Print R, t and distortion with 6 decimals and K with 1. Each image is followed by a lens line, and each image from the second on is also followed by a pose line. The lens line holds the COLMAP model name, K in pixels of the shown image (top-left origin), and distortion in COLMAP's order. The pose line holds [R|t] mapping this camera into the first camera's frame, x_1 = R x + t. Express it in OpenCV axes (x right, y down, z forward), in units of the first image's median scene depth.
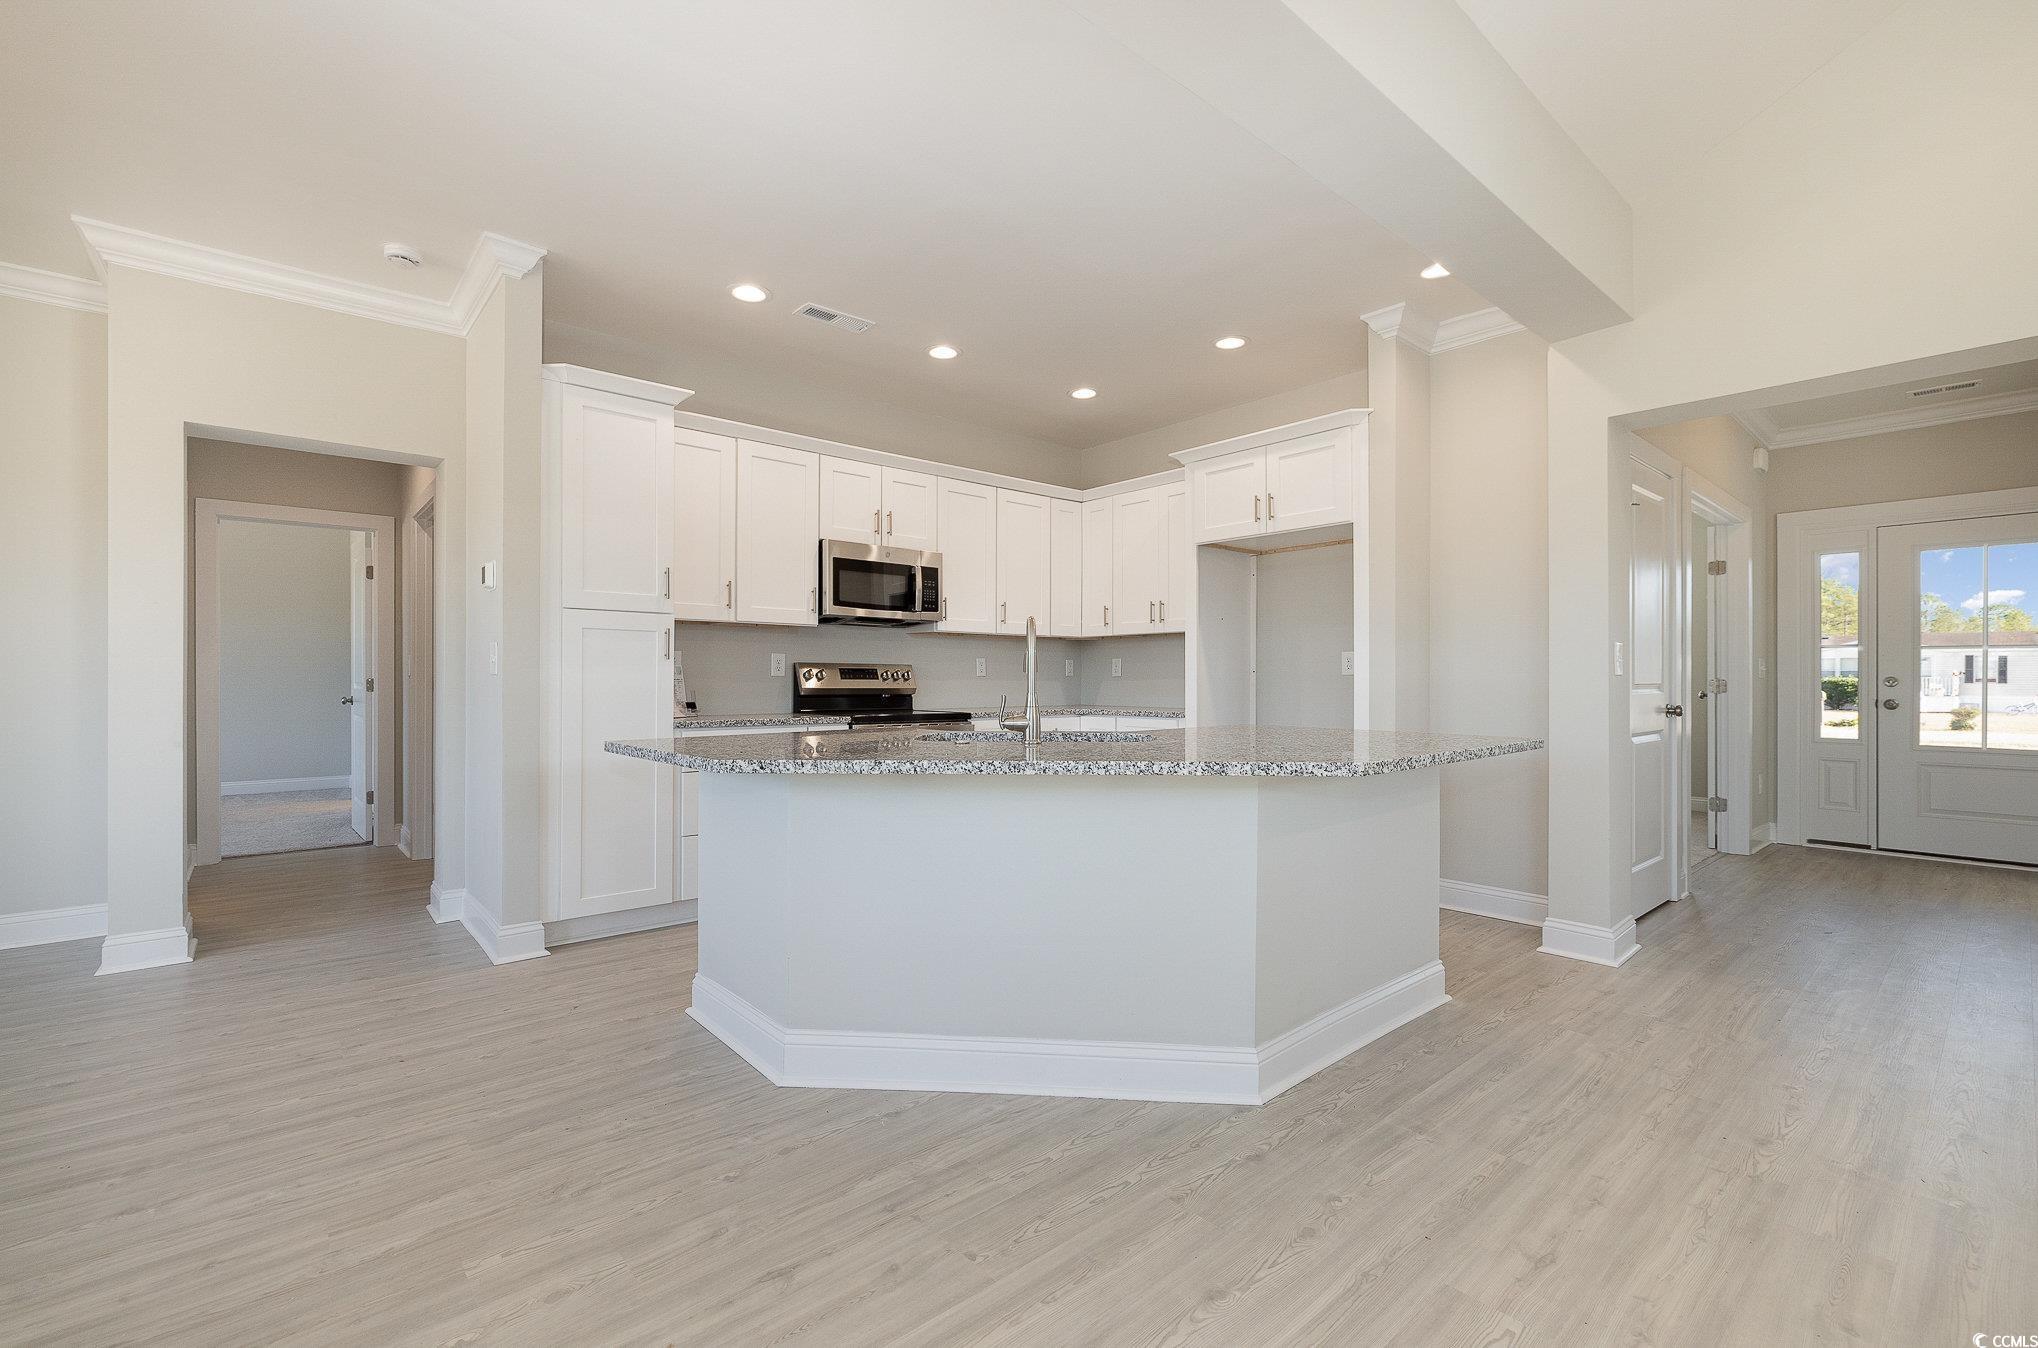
lens RADIAL K [[878.3, 0, 995.3], [0, 878.3, 690.8], [0, 0, 1]] dist [-0.003006, -0.000061]
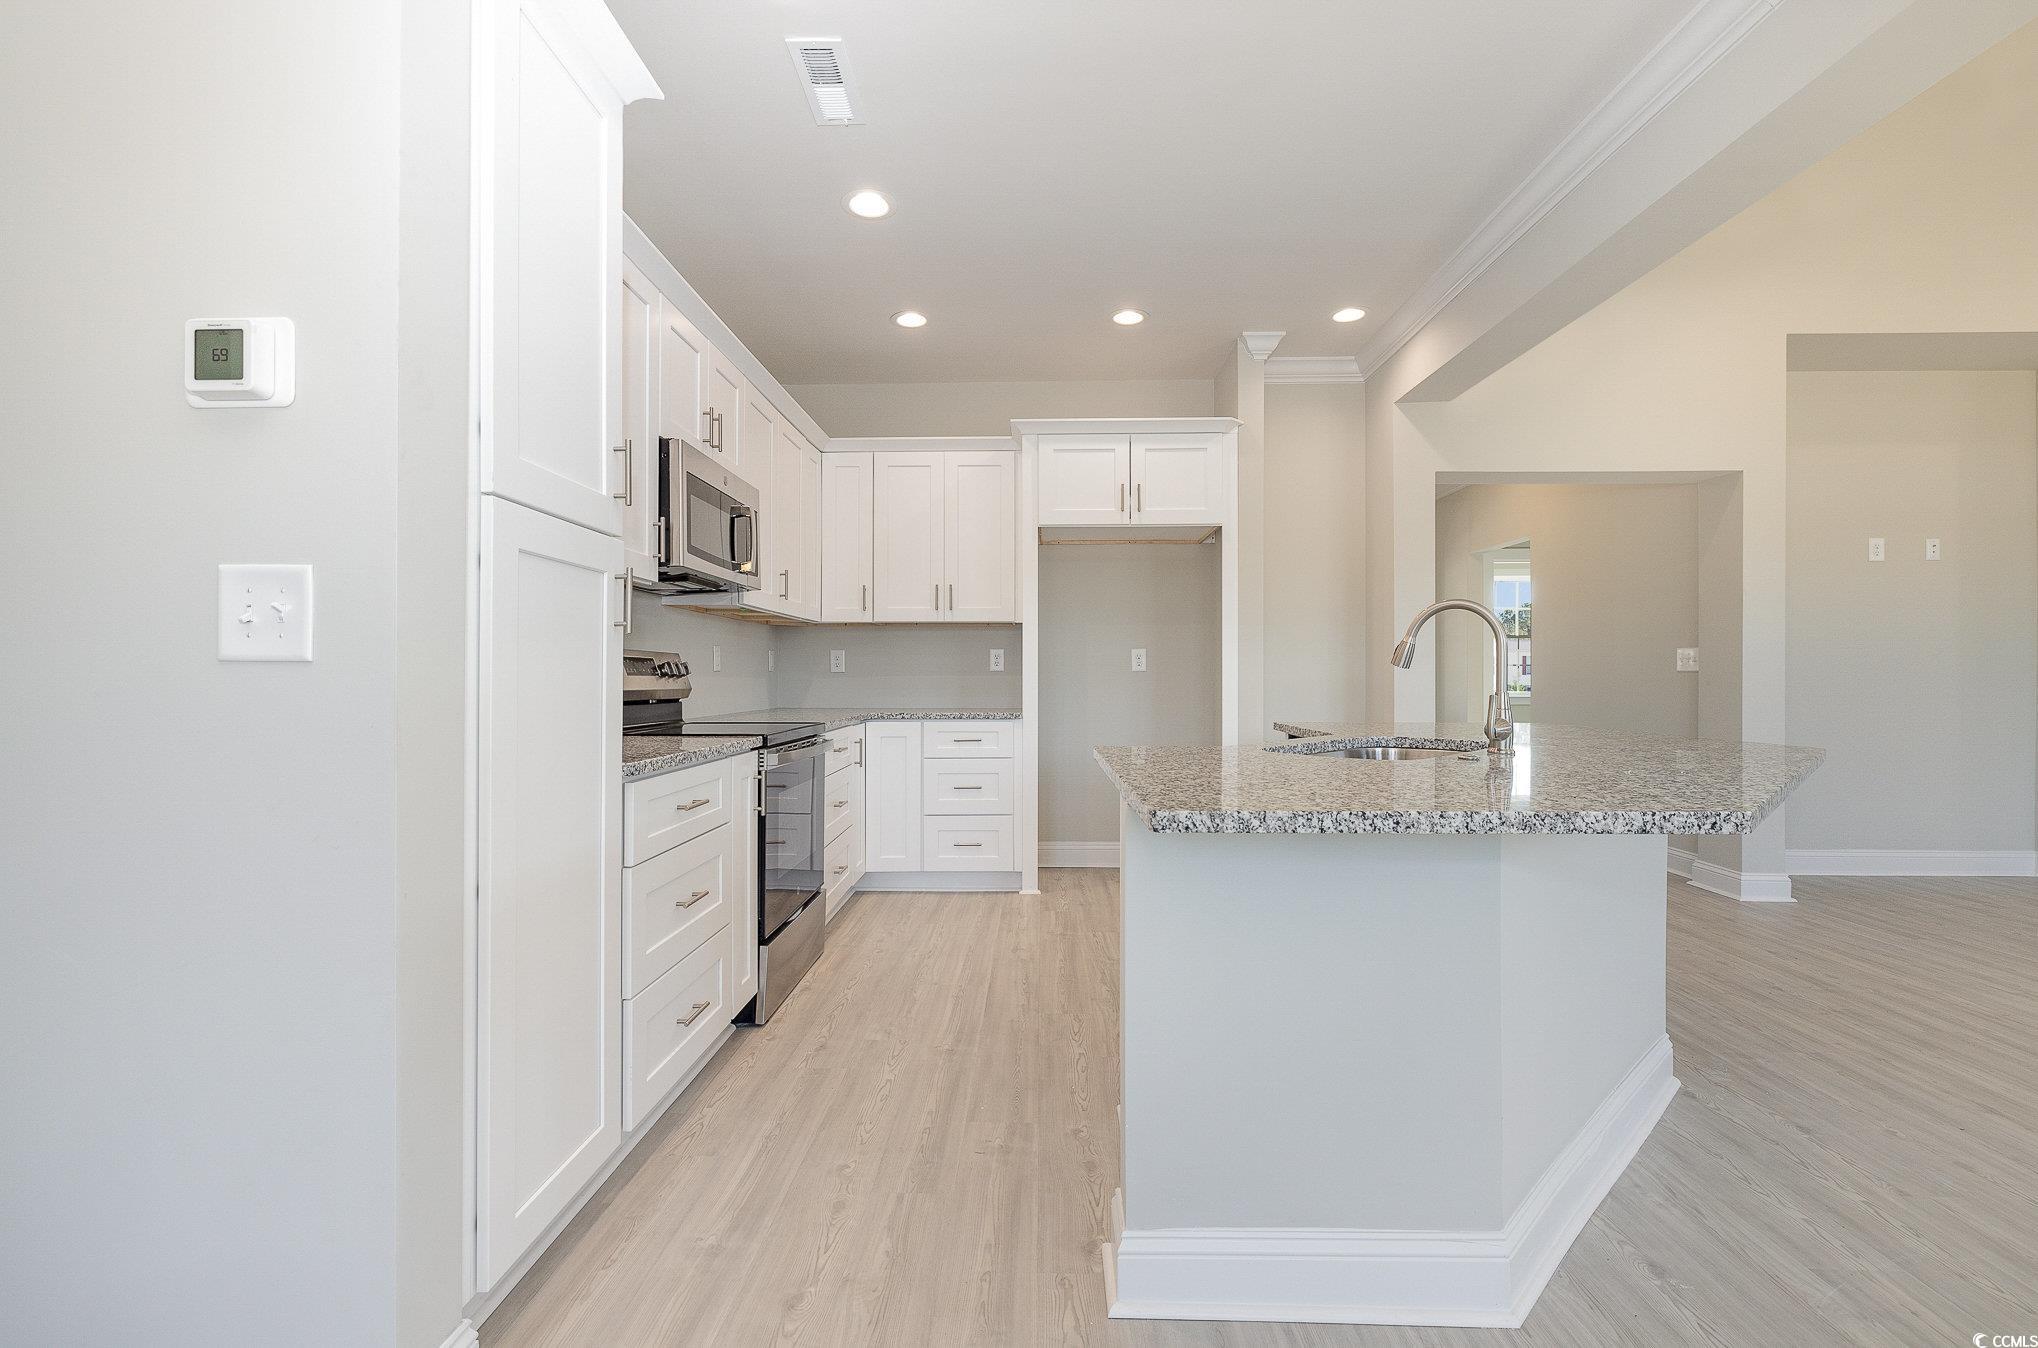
lens RADIAL K [[878.3, 0, 1018.0], [0, 878.3, 692.3], [0, 0, 1]] dist [-0.003006, -0.000061]
pose [[0.669079, -0.014515, 0.743050, -0.497757], [0.009317, 0.999895, 0.011143, -0.006760], [-0.743133, -0.000533, 0.669143, 0.446101]]
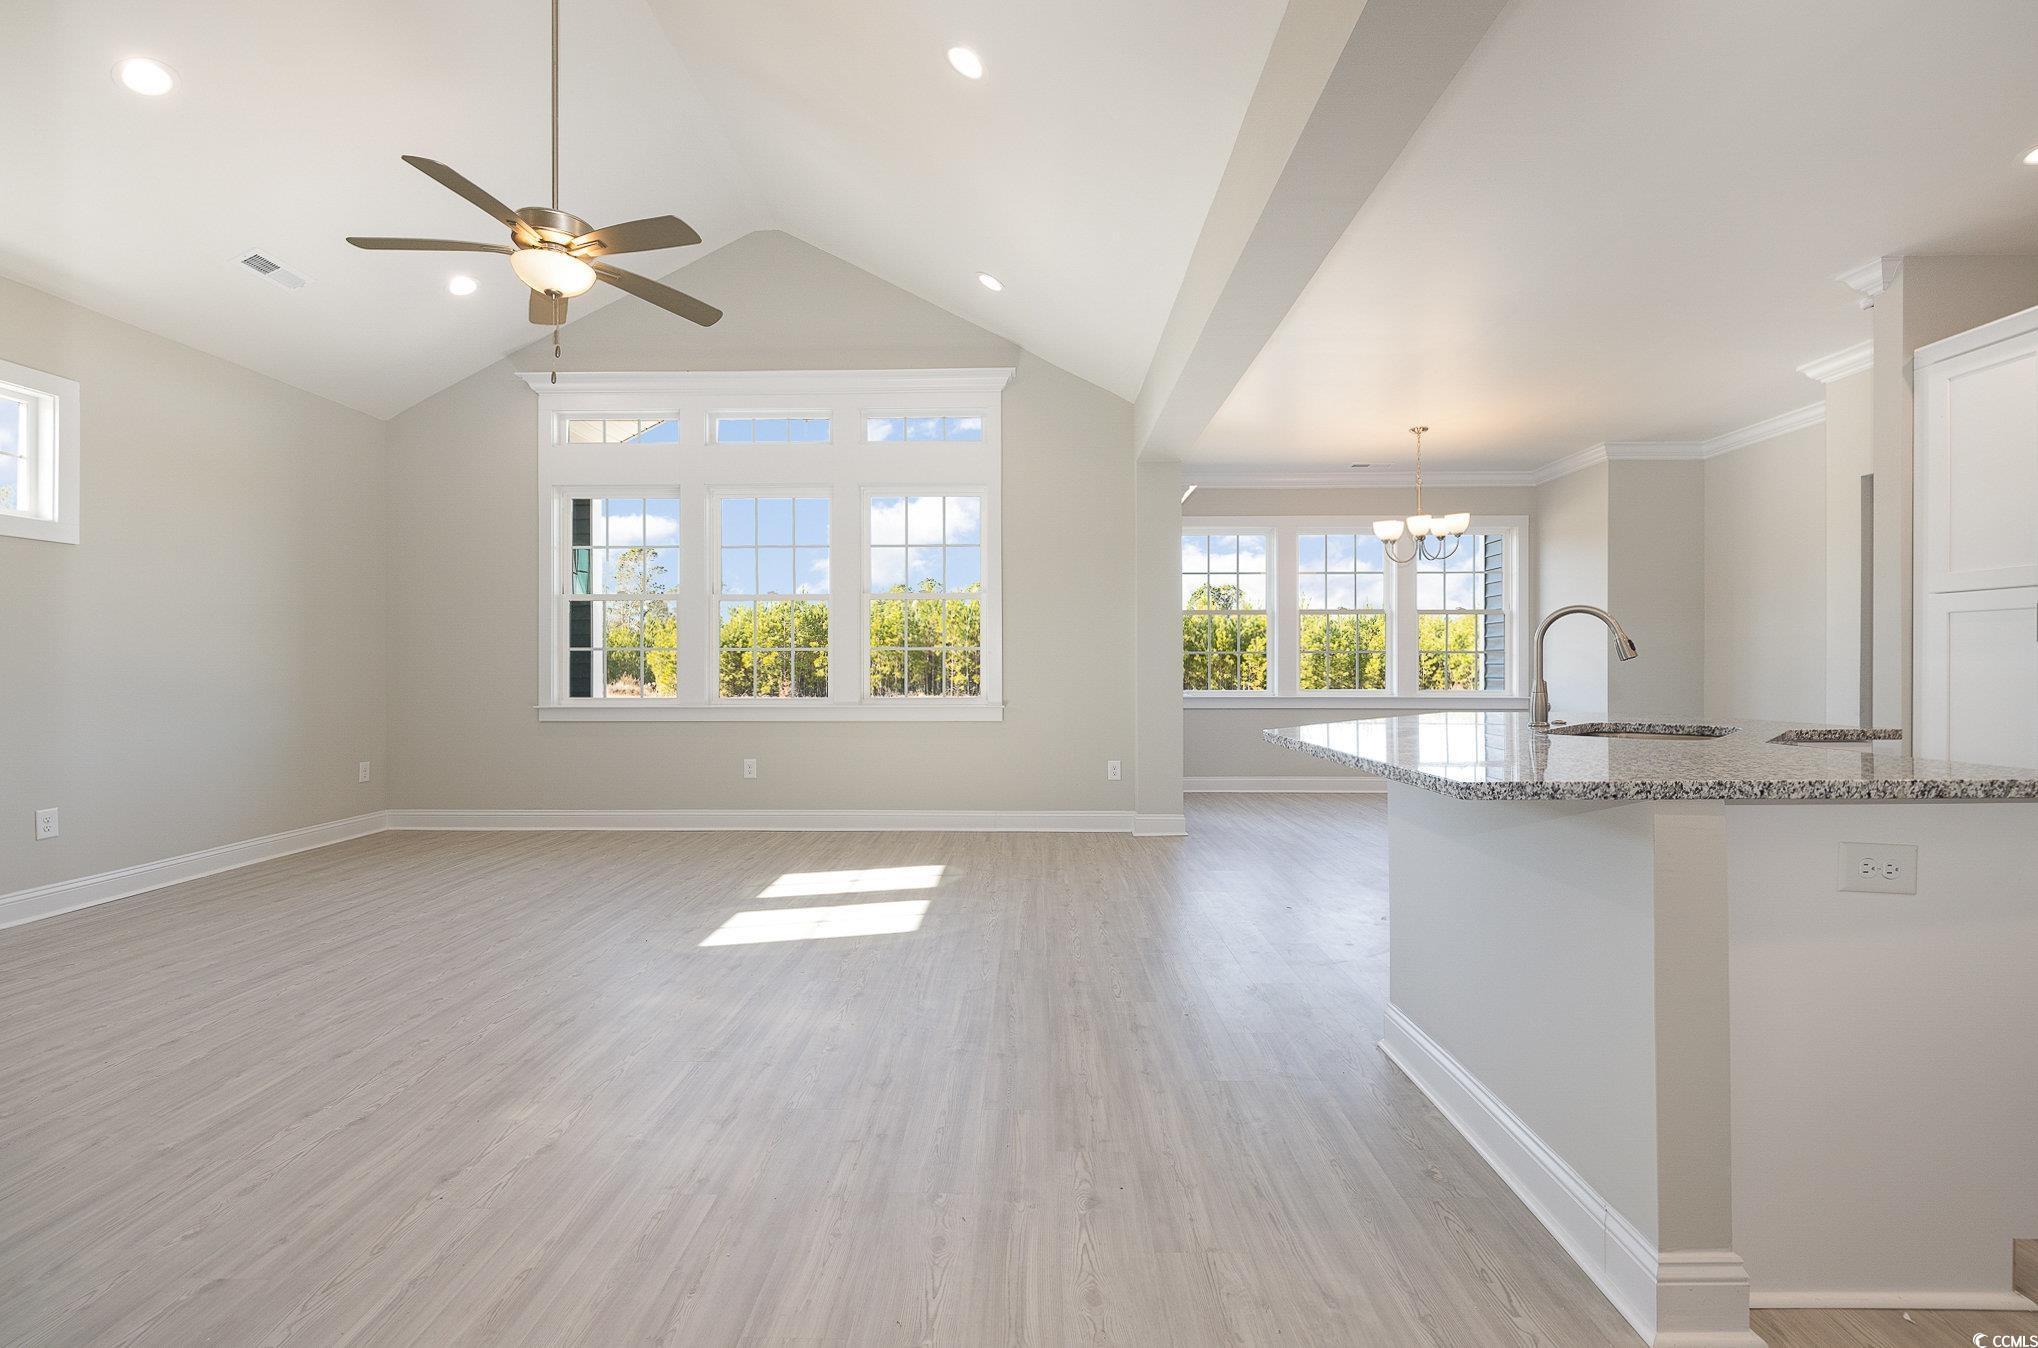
lens RADIAL K [[878.3, 0, 1022.0], [0, 878.3, 672.9], [0, 0, 1]] dist [-0.003006, -0.000061]
pose [[-0.657390, 0.006232, -0.753525, 0.727856], [-0.008248, 0.999846, 0.015466, -0.009678], [0.753505, 0.016382, -0.657238, 0.697838]]
